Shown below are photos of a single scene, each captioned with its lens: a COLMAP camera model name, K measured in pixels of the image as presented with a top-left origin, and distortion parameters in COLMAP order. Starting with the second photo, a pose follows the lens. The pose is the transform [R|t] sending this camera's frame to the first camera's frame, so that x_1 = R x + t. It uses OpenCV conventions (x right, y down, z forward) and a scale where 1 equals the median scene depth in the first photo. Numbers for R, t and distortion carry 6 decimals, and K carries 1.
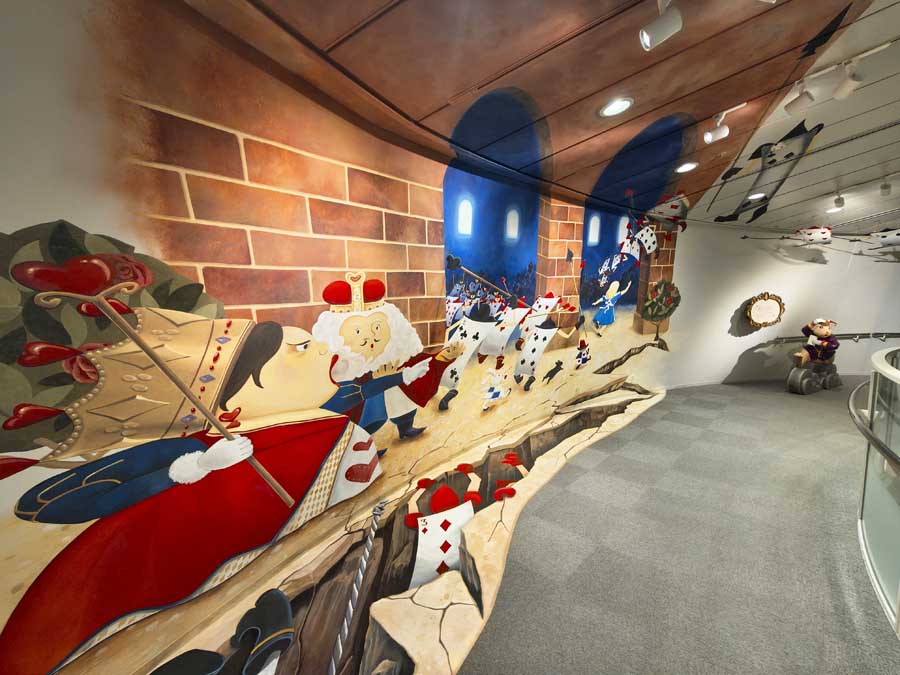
lens RADIAL K [[387.3, 0, 450.0], [0, 387.3, 337.5], [0, 0, 1]] dist [0.000299, -0.000151]
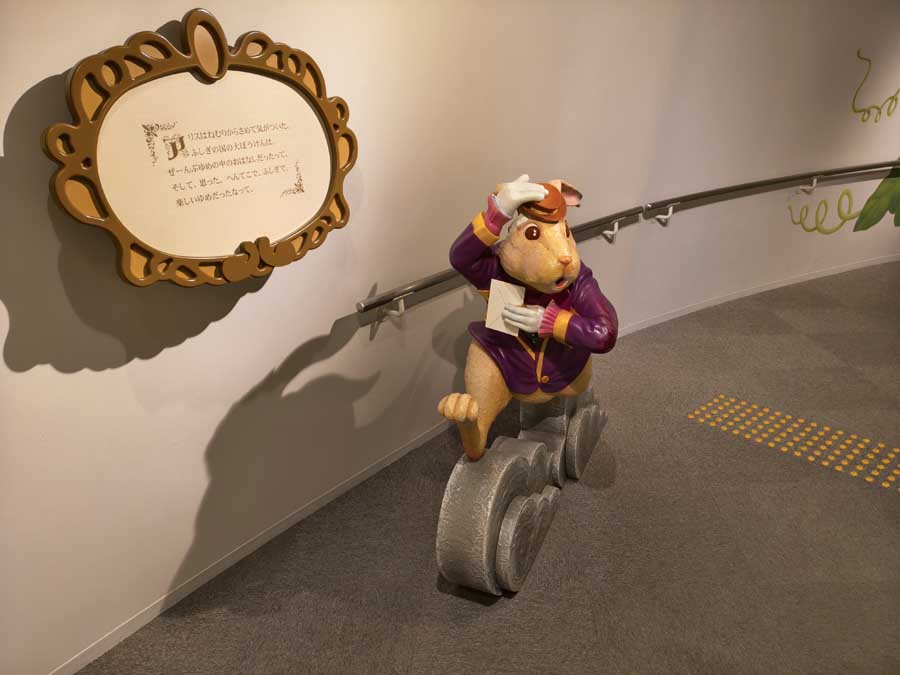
lens RADIAL K [[626.7, 0, 445.0], [0, 626.7, 339.9], [0, 0, 1]] dist [0.043058, -0.034586]
pose [[0.757575, -0.269768, 0.594395, 0.733776], [0.166204, 0.960311, 0.224008, -0.046955], [-0.631234, -0.070911, 0.772344, 0.787001]]
